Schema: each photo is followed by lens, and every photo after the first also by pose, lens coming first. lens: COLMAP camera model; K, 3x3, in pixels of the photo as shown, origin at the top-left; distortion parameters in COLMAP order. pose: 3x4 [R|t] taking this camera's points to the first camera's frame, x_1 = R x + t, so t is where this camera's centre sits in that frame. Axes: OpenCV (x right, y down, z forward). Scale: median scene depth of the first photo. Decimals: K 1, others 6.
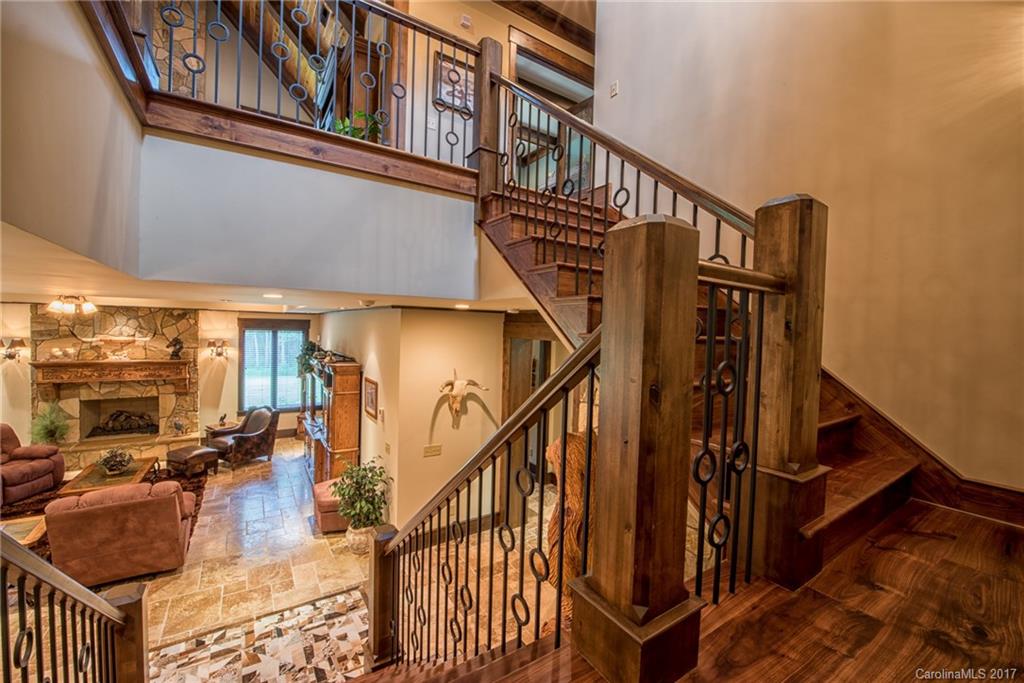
lens RADIAL K [[408.6, 0, 515.6], [0, 408.6, 346.8], [0, 0, 1]] dist [0.008757, -0.001240]
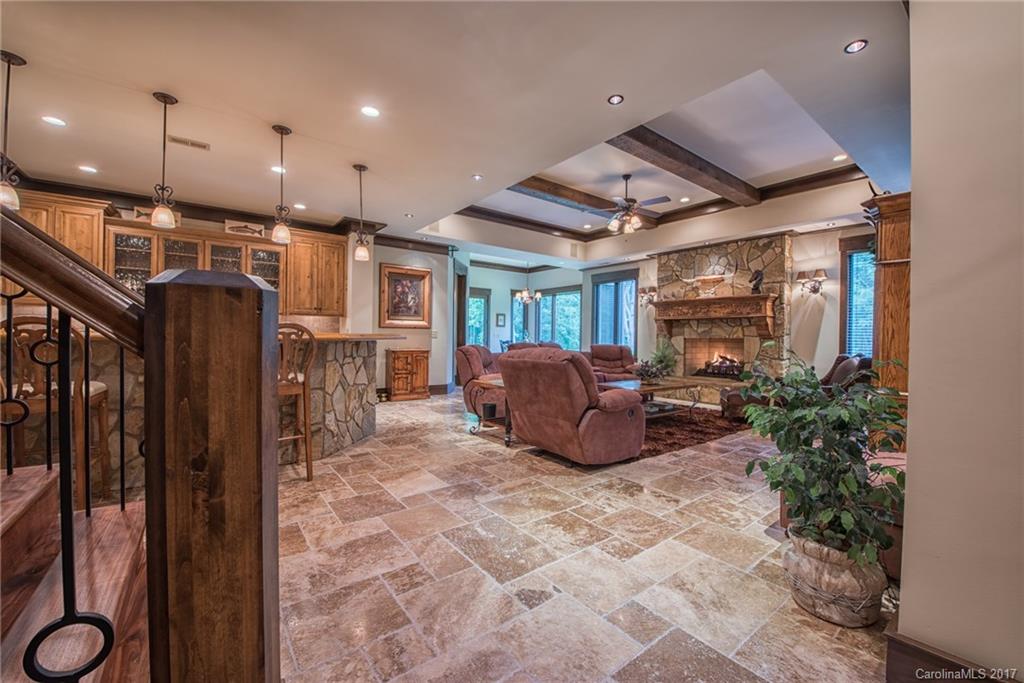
lens RADIAL K [[408.6, 0, 518.1], [0, 408.6, 336.6], [0, 0, 1]] dist [0.008757, -0.001240]
pose [[0.088626, -0.042510, -0.995157, -0.023401], [-0.051704, 0.997546, -0.047216, 0.189557], [0.994722, 0.055638, 0.086211, 0.447454]]
